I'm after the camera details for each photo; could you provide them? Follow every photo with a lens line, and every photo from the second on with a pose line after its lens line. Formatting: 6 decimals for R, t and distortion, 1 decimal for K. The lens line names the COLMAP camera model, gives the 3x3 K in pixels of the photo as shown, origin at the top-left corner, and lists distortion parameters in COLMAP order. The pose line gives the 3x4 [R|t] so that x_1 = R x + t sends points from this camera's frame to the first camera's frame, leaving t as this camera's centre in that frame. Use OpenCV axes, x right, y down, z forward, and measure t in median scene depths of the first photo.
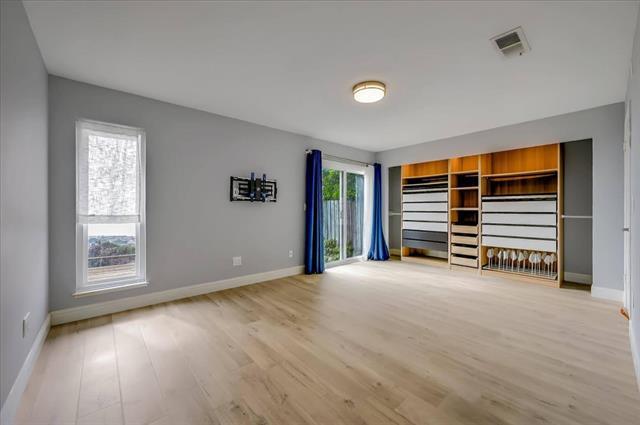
lens RADIAL K [[252.3, 0, 321.3], [0, 252.3, 210.5], [0, 0, 1]] dist [-0.000178, 0.000386]
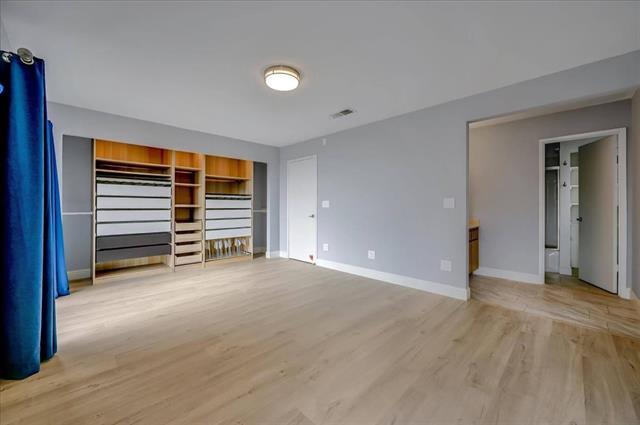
lens RADIAL K [[252.3, 0, 321.6], [0, 252.3, 208.0], [0, 0, 1]] dist [-0.000178, 0.000386]
pose [[-0.064115, -0.006538, 0.997921, -0.463608], [0.004114, 0.999968, 0.006816, -0.001929], [-0.997934, 0.004543, -0.064086, 0.576815]]
